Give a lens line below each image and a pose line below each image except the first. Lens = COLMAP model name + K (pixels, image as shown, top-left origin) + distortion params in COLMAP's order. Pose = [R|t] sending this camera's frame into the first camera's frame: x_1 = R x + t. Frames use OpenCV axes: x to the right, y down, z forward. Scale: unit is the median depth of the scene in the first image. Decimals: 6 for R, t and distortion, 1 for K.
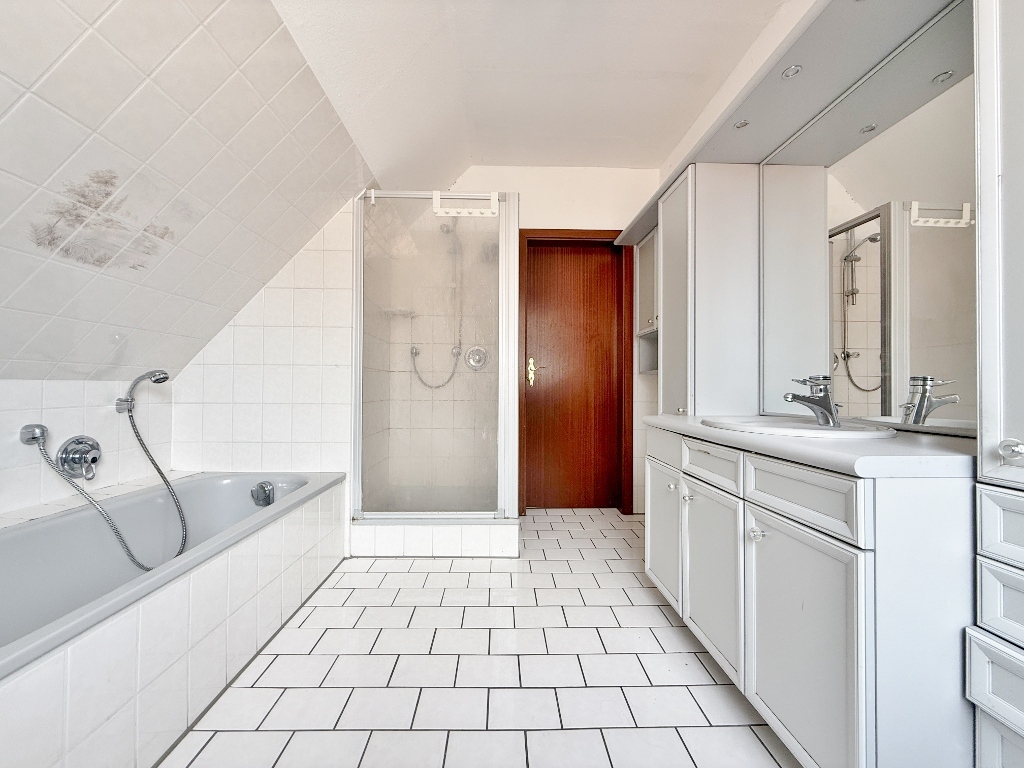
lens RADIAL K [[406.6, 0, 509.1], [0, 406.6, 383.9], [0, 0, 1]] dist [0.005384, 0.000692]
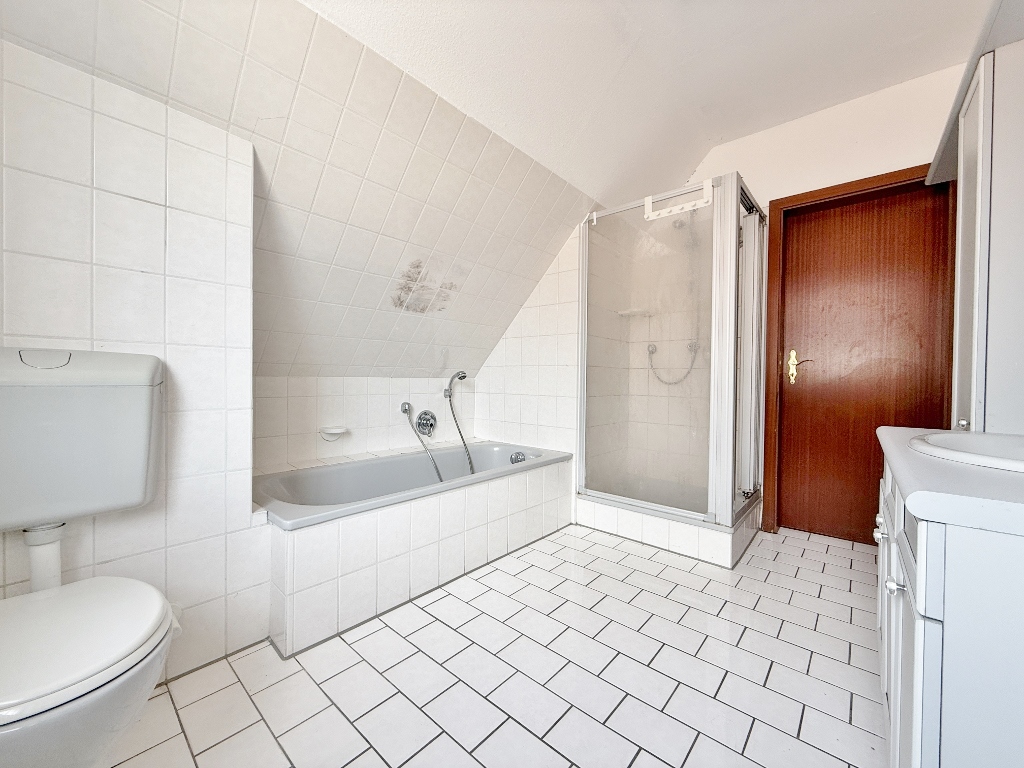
lens RADIAL K [[406.6, 0, 513.9], [0, 406.6, 384.3], [0, 0, 1]] dist [0.005384, 0.000692]
pose [[0.743171, 0.012420, -0.668986, 0.296977], [-0.001910, 0.999863, 0.016441, -0.008944], [0.669098, -0.010940, 0.743093, -0.016474]]
